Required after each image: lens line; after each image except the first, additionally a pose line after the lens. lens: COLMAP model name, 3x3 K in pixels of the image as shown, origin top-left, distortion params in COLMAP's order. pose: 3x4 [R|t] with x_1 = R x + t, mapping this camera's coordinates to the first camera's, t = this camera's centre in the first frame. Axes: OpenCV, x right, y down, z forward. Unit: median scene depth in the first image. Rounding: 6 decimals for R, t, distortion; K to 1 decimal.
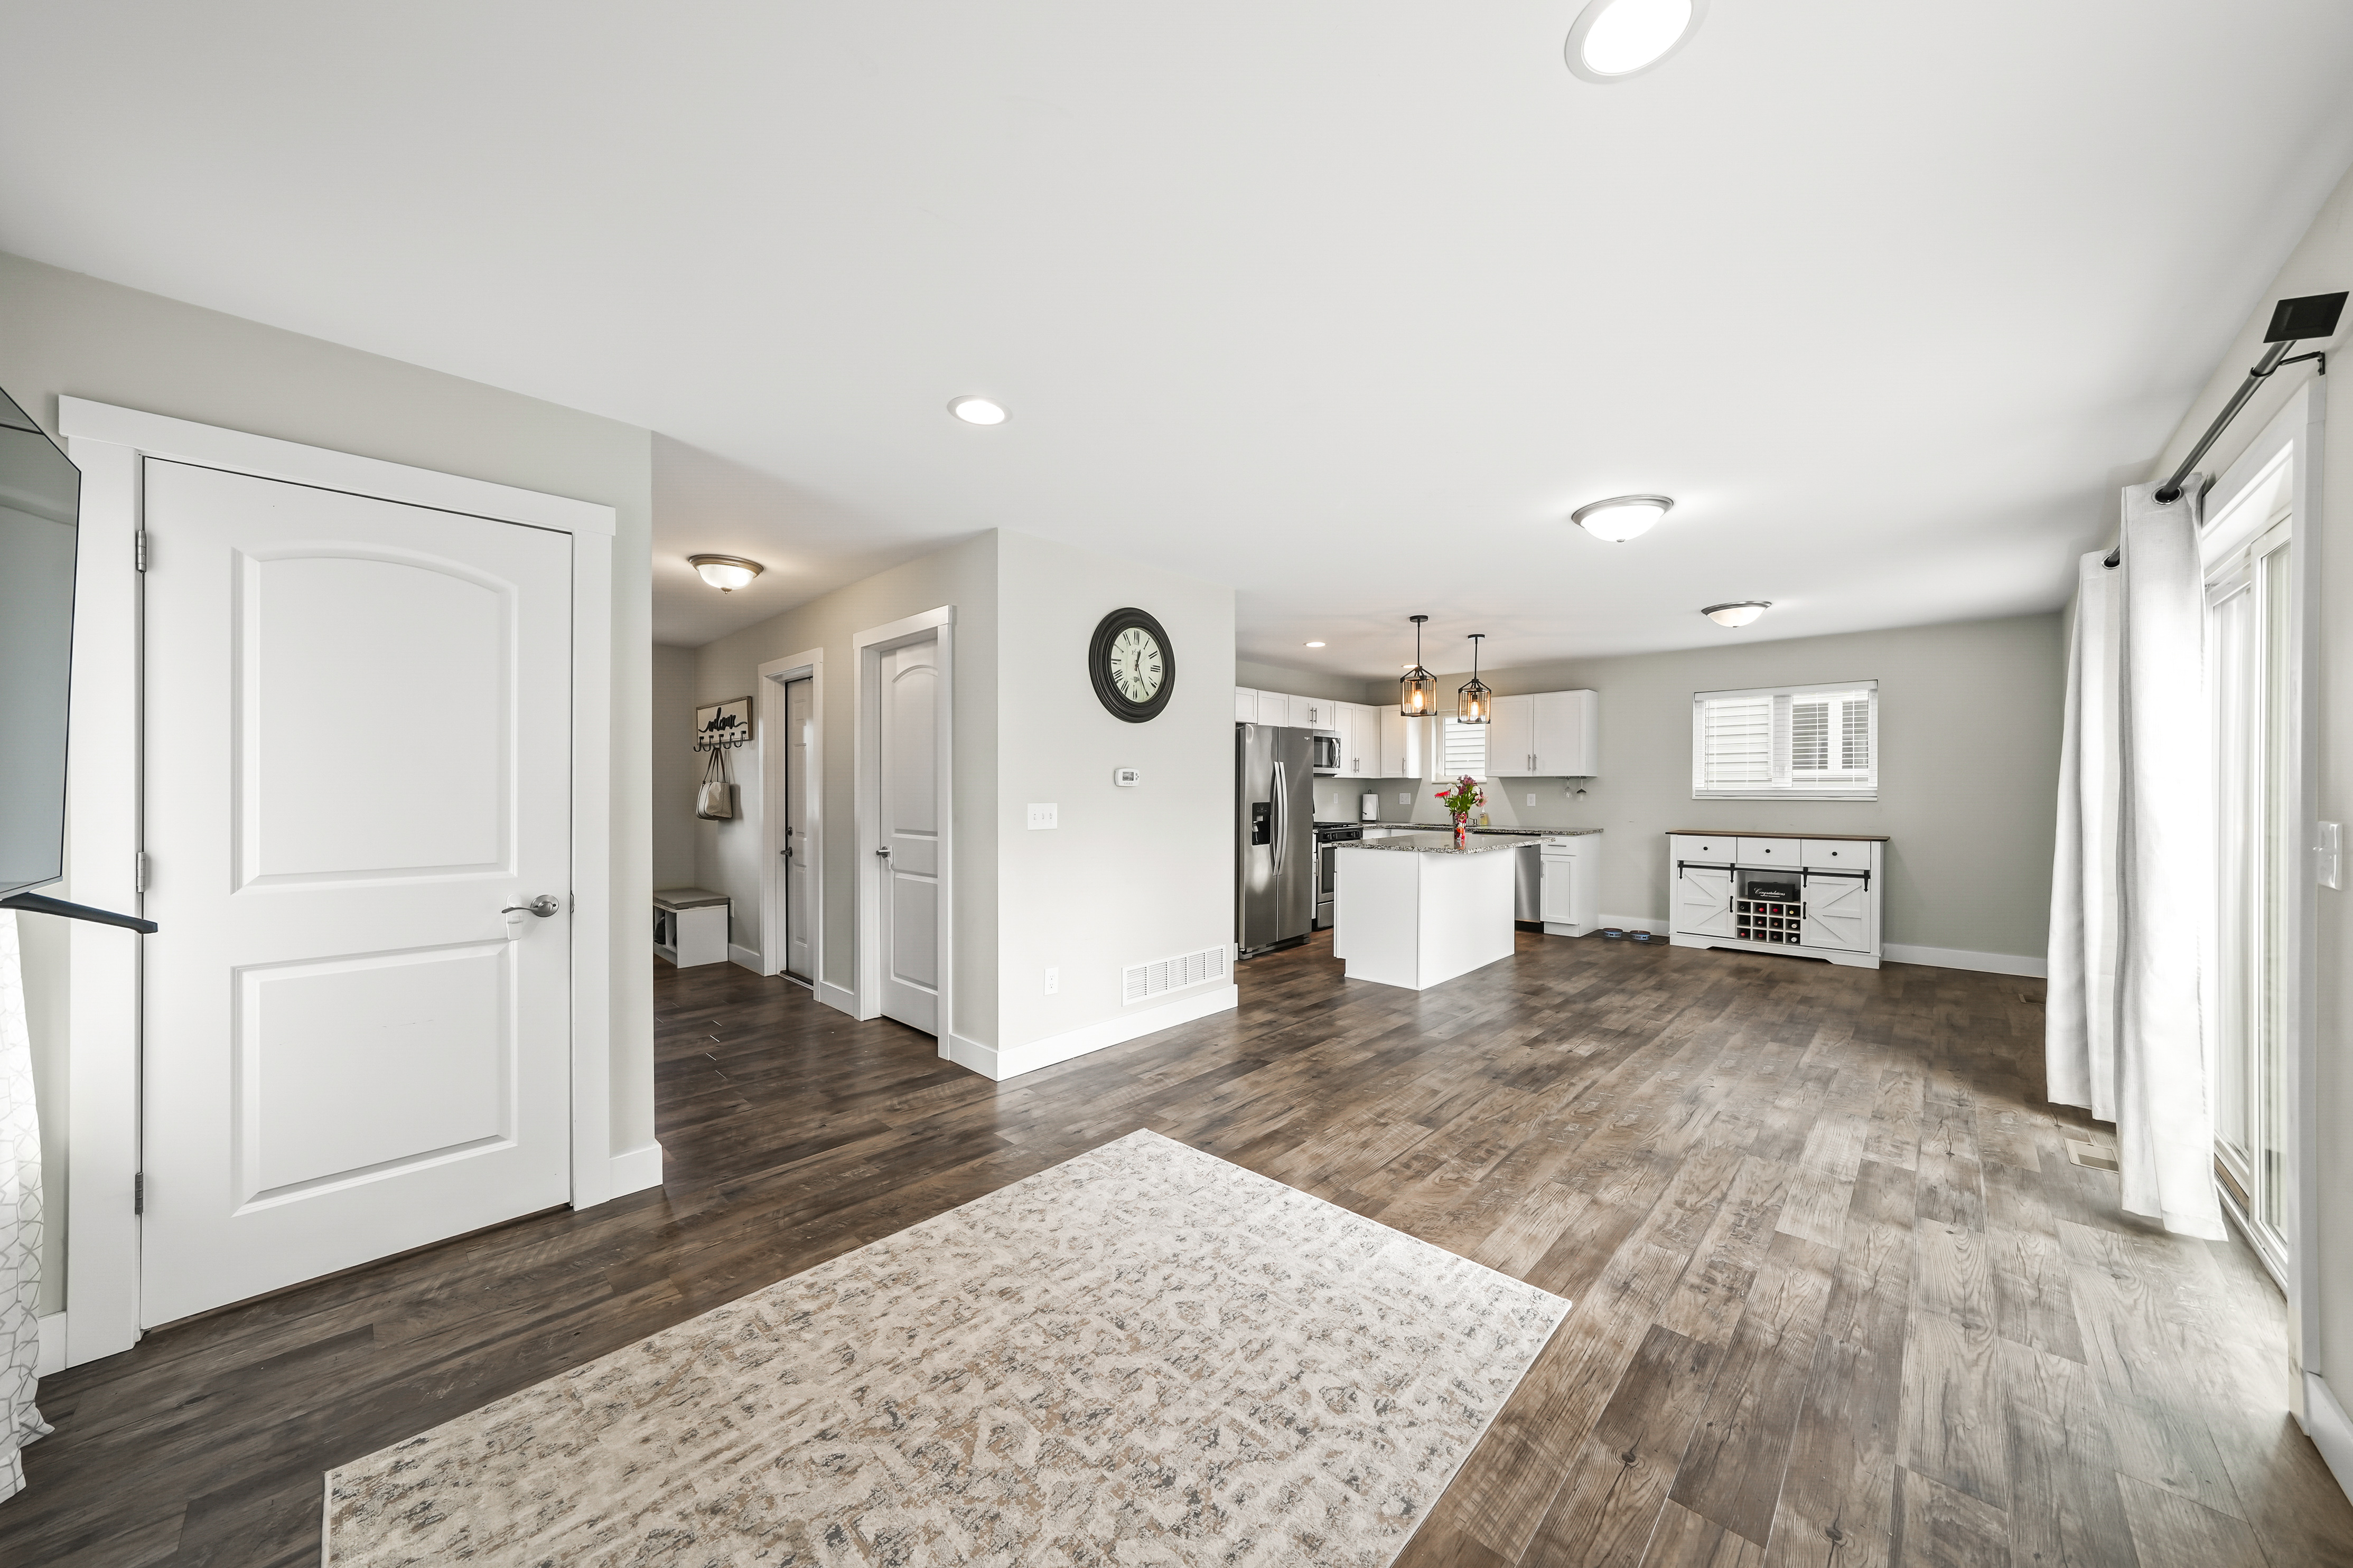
lens RADIAL K [[812.9, 0, 1171.6], [0, 812.9, 800.9], [0, 0, 1]] dist [-0.005474, 0.000136]
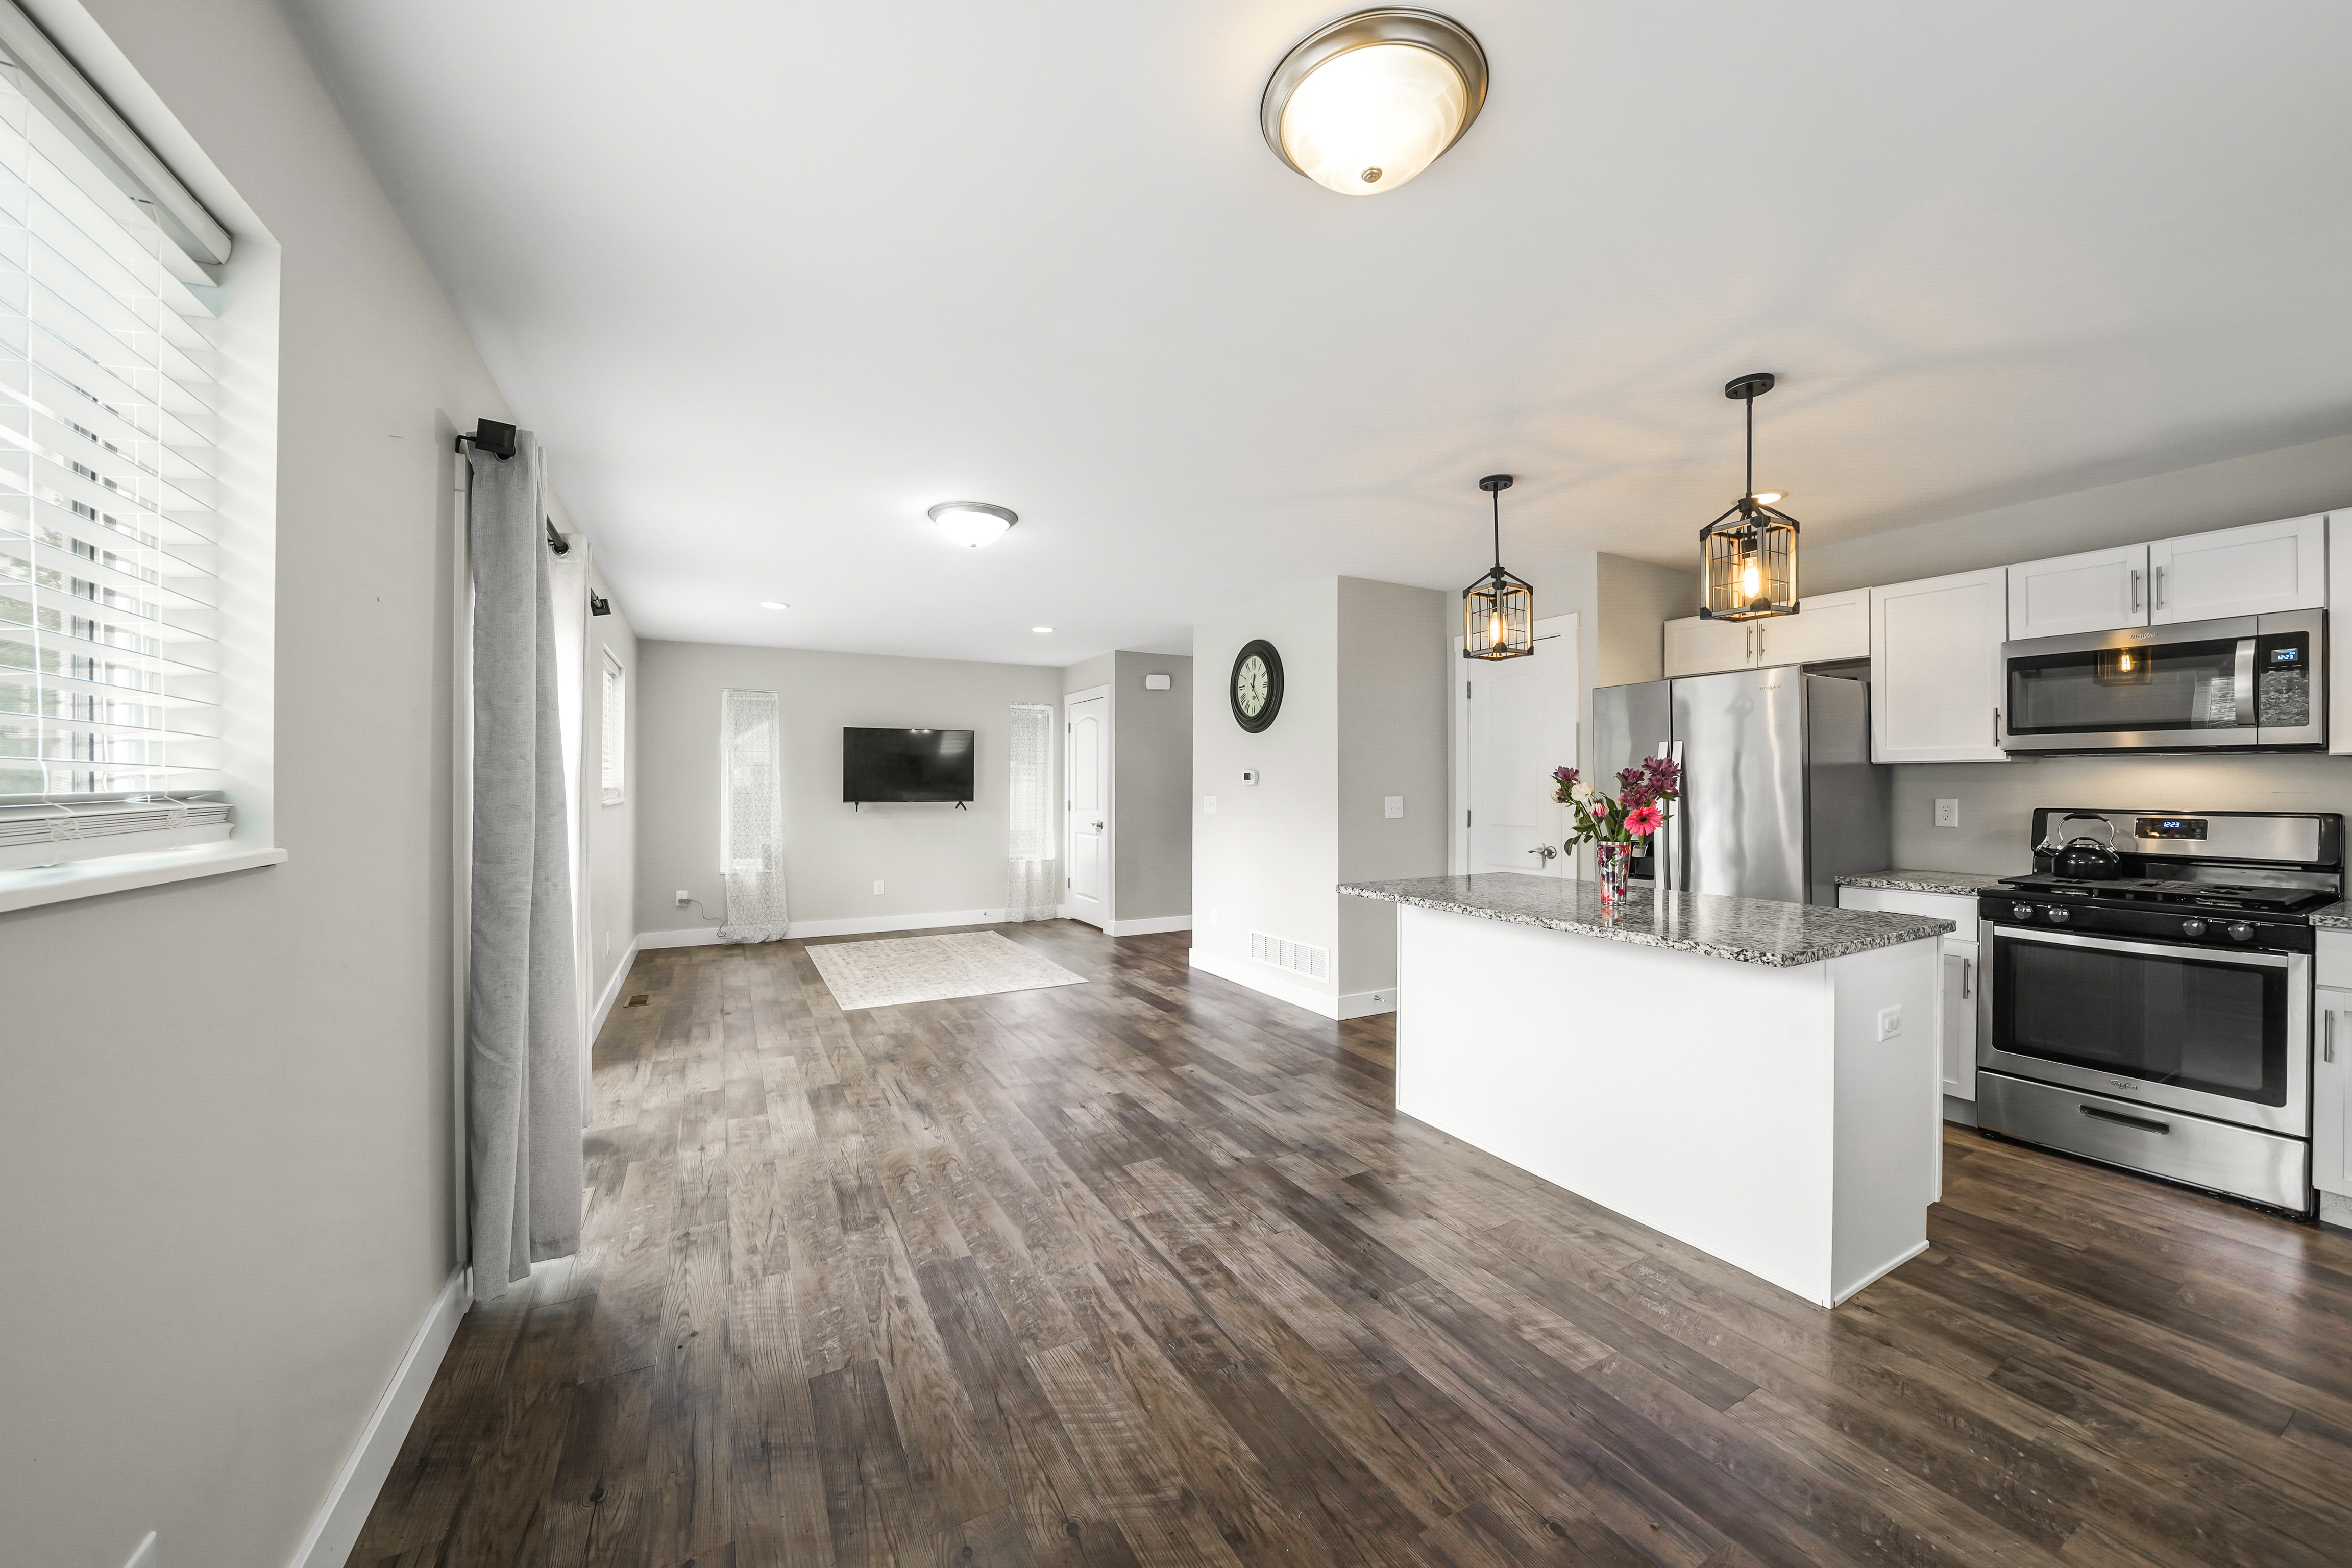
lens RADIAL K [[847.9, 0, 1176.0], [0, 847.9, 784.0], [0, 0, 1]] dist [-0.023467, 0.000167]
pose [[-0.304119, -0.001606, -0.952633, 1.509874], [-0.016522, 0.999857, 0.003589, -0.026117], [0.952491, 0.016831, -0.304102, 1.589359]]
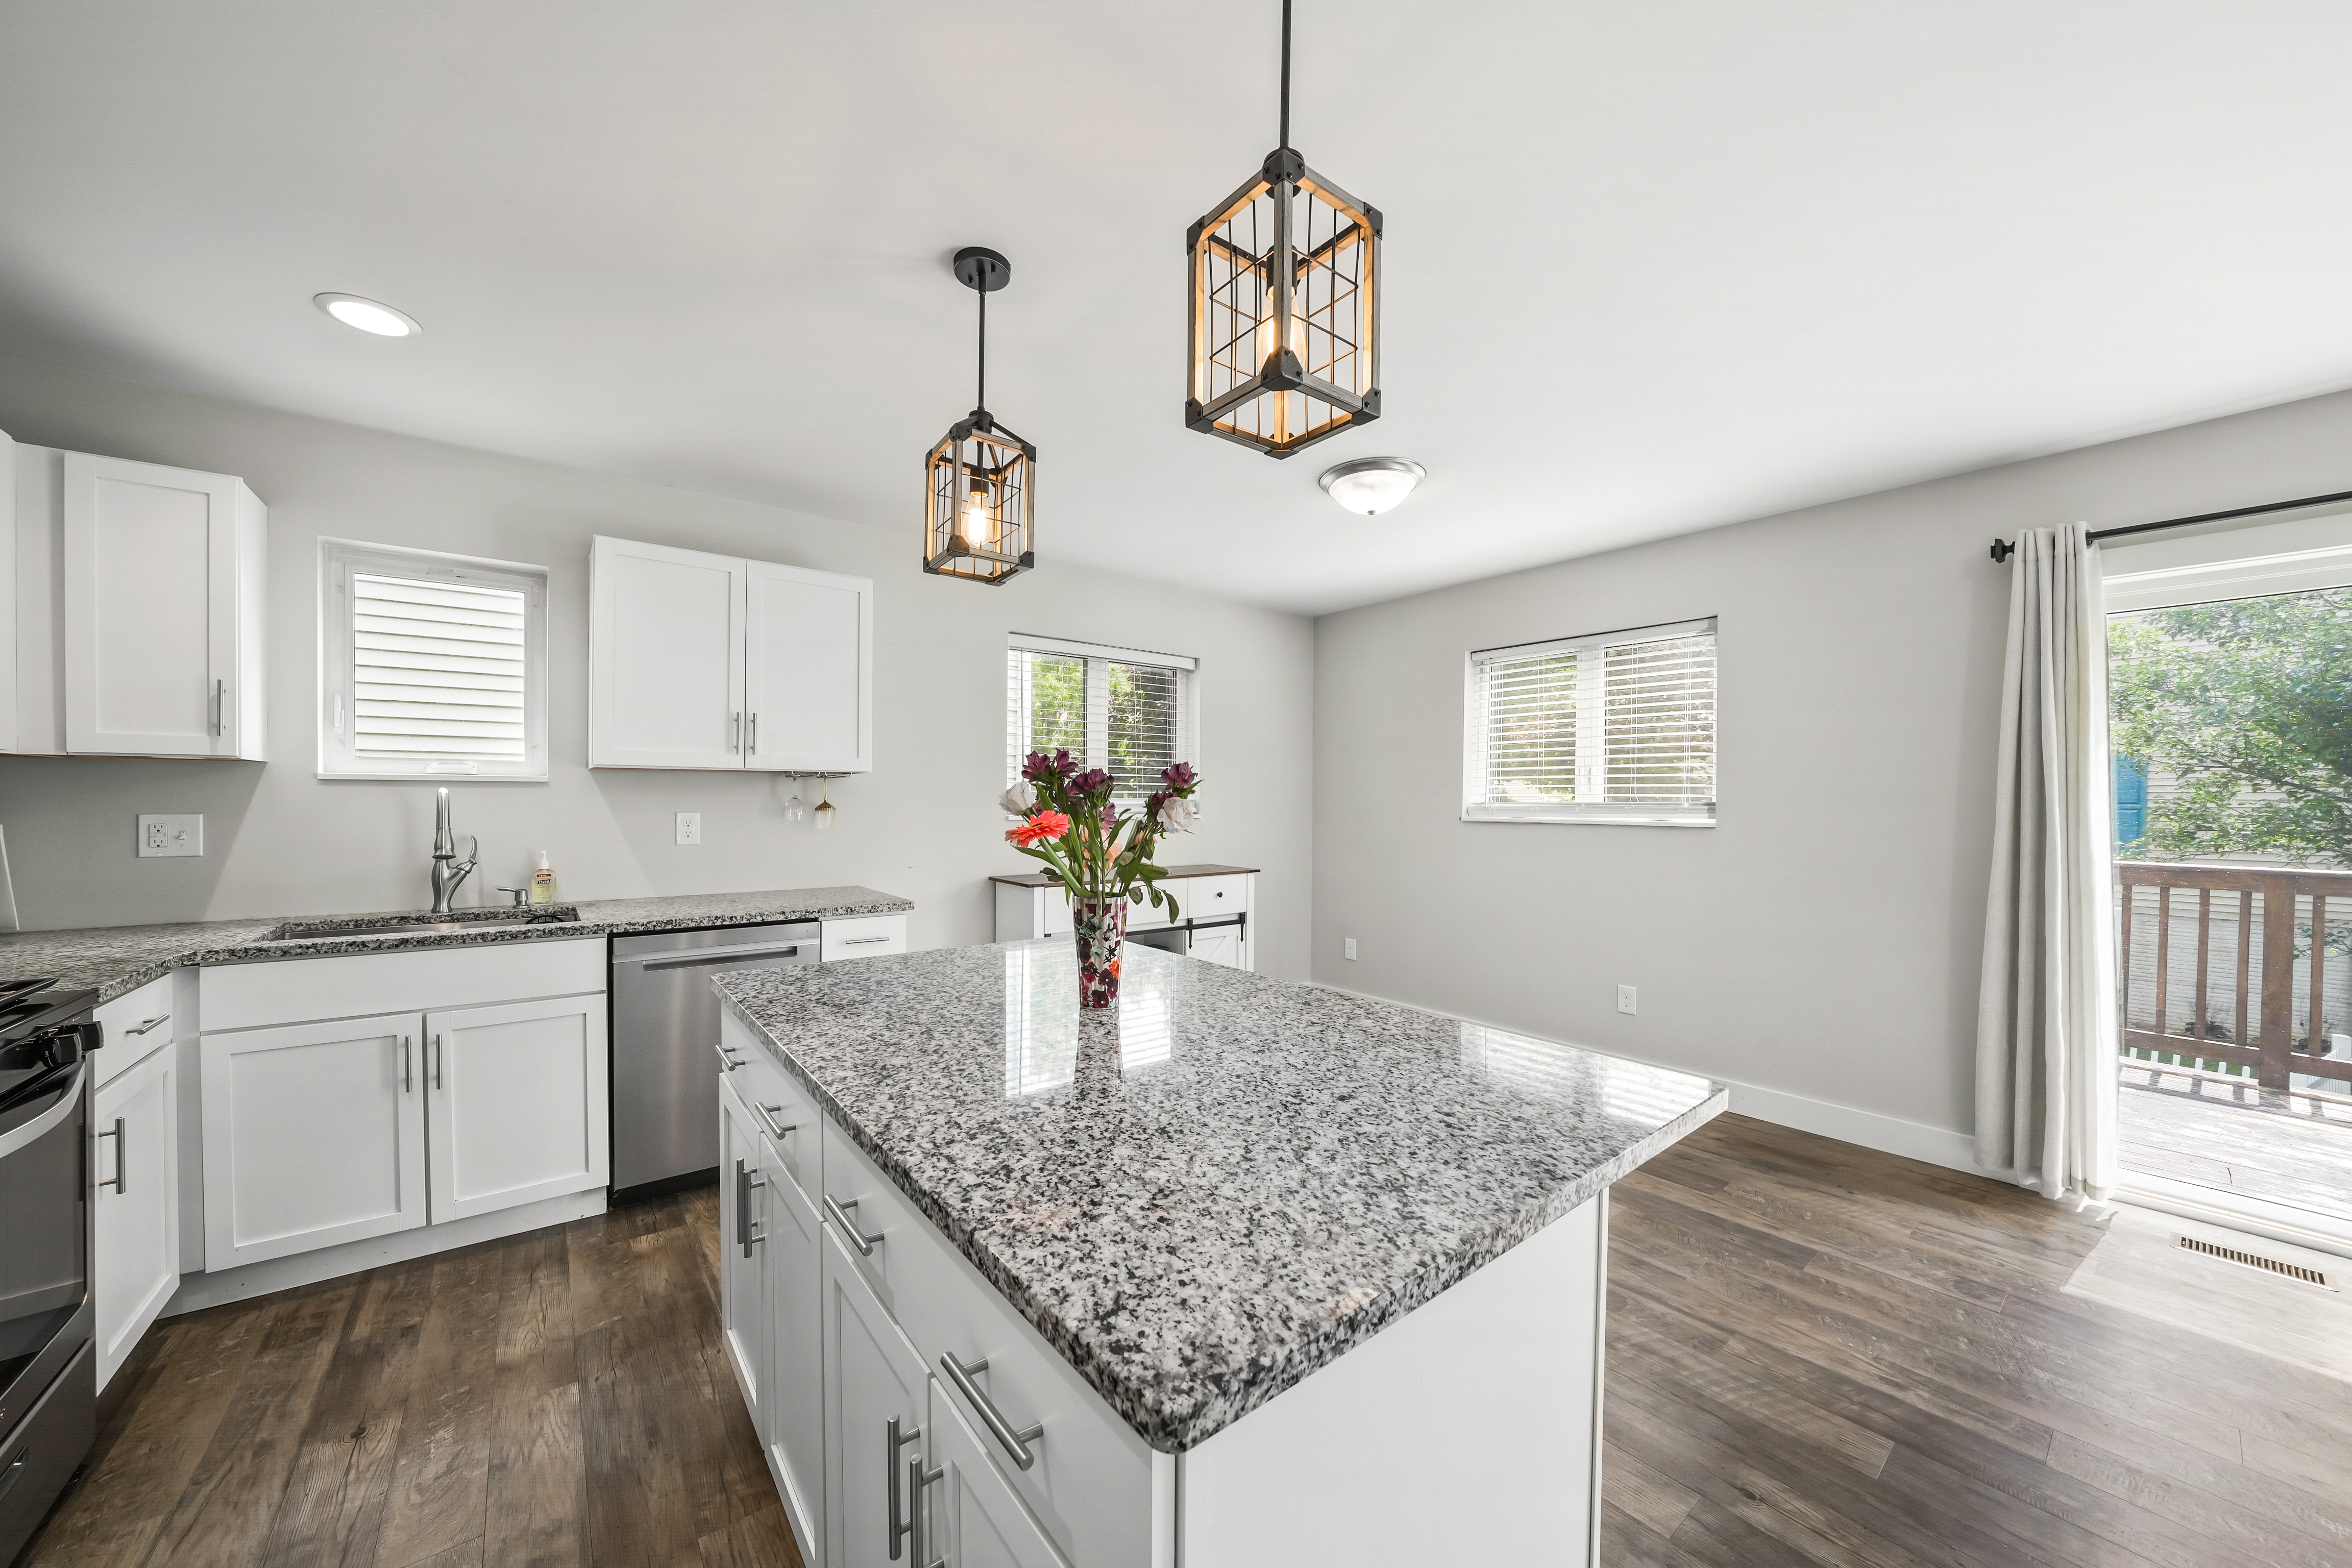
lens RADIAL K [[838.3, 0, 1175.5], [0, 838.3, 798.9], [0, 0, 1]] dist [-0.026241, -0.000030]
pose [[0.126002, 0.001294, 0.992029, 0.173696], [0.010296, 0.999944, -0.002612, -0.026345], [-0.991977, 0.010543, 0.125982, 1.645439]]
